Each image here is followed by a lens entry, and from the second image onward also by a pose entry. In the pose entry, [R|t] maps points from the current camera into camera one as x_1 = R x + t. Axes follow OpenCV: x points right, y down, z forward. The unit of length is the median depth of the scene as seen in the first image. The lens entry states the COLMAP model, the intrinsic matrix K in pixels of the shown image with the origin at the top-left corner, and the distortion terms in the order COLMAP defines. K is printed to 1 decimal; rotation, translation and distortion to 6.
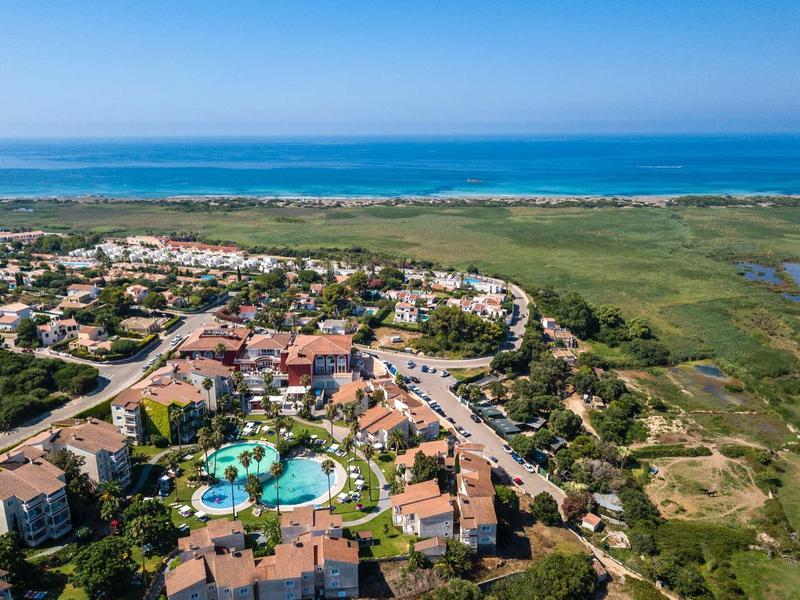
lens RADIAL K [[591.4, 0, 399.6], [0, 591.4, 300.2], [0, 0, 1]] dist [0.007570, 0.001005]
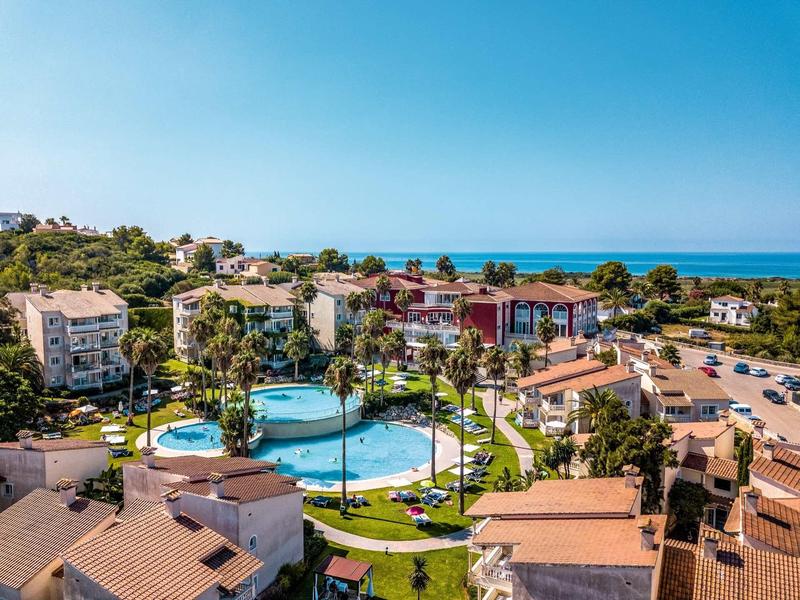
lens RADIAL K [[591.4, 0, 400.2], [0, 591.4, 300.9], [0, 0, 1]] dist [0.007570, 0.001005]
pose [[0.836664, 0.038372, -0.546371, 0.097005], [-0.127054, 0.983930, -0.125457, 0.215348], [0.532776, 0.174383, 0.828094, 0.538972]]
